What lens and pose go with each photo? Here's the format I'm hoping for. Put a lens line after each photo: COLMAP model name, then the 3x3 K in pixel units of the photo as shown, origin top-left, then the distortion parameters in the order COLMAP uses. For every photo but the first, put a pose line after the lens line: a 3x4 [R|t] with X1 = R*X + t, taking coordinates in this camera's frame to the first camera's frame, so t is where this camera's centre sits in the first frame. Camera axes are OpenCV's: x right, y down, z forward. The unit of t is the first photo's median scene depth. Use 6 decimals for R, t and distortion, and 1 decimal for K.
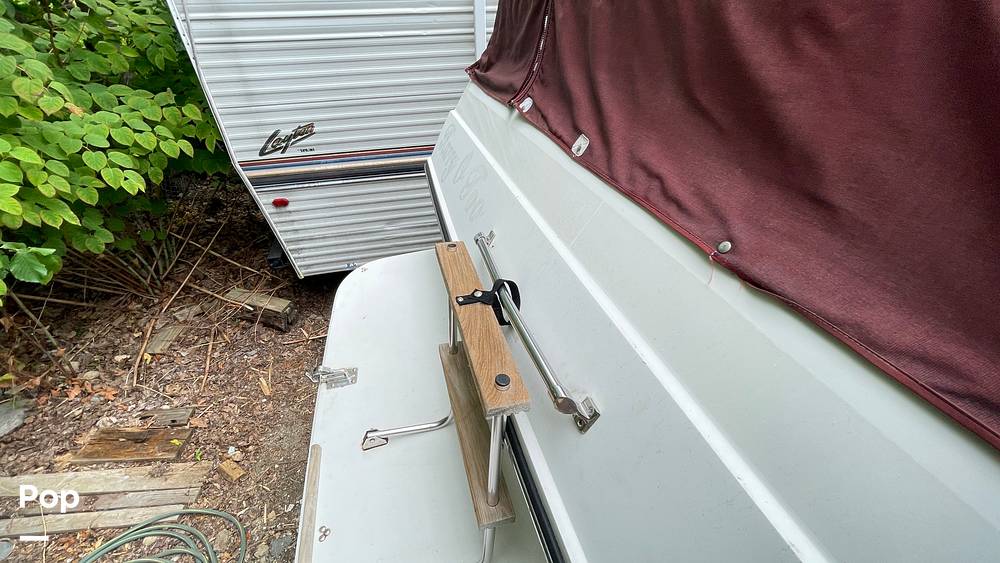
lens RADIAL K [[404.0, 0, 501.7], [0, 404.0, 283.7], [0, 0, 1]] dist [-0.004810, 0.001266]
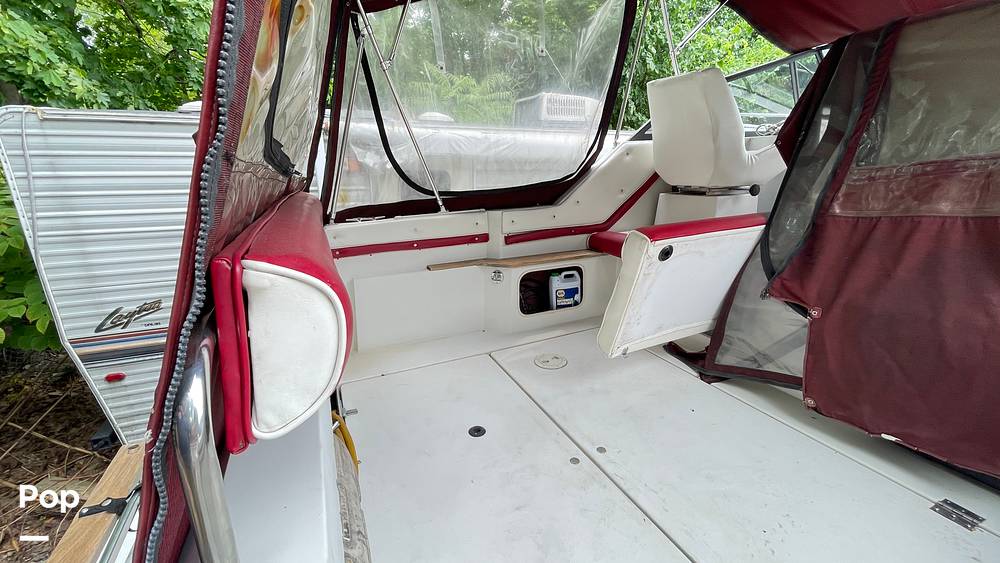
lens RADIAL K [[404.0, 0, 495.5], [0, 404.0, 287.0], [0, 0, 1]] dist [-0.004810, 0.001266]
pose [[0.988122, -0.030636, 0.150584, 0.223501], [0.078620, 0.942750, -0.324100, -0.023621], [-0.132034, 0.332089, 0.933961, -0.092257]]
